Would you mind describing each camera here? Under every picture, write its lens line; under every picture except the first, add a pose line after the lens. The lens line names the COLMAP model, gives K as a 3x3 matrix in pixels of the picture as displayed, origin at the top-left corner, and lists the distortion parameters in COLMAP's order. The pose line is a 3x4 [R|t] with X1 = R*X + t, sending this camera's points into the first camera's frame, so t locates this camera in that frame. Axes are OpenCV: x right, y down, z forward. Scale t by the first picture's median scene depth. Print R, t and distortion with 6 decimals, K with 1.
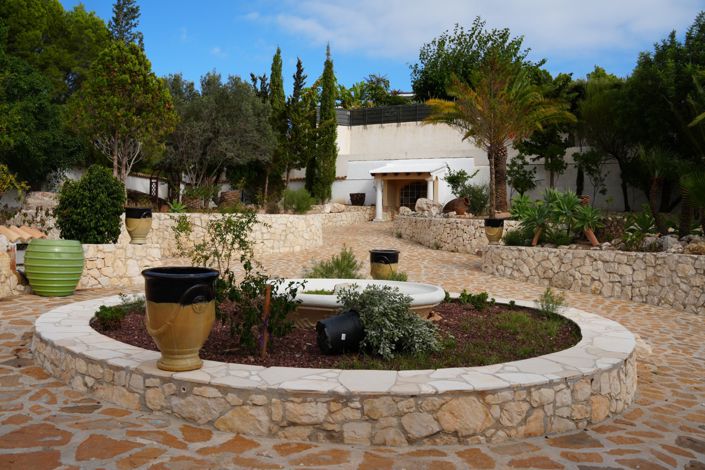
lens RADIAL K [[568.0, 0, 352.5], [0, 568.0, 238.5], [0, 0, 1]] dist [-0.202446, 0.125104]
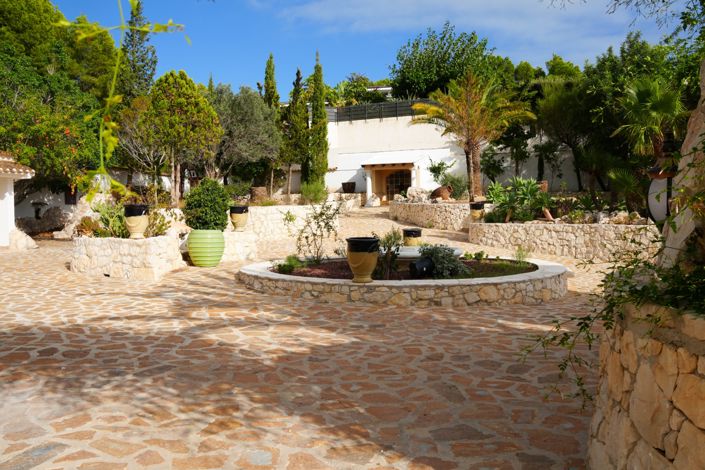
lens RADIAL K [[568.0, 0, 348.9], [0, 568.0, 235.7], [0, 0, 1]] dist [-0.202446, 0.125104]
pose [[0.997935, -0.039326, 0.050782, -0.072954], [0.038065, 0.998948, 0.025559, -0.002178], [-0.051734, -0.023573, 0.998383, -0.195061]]
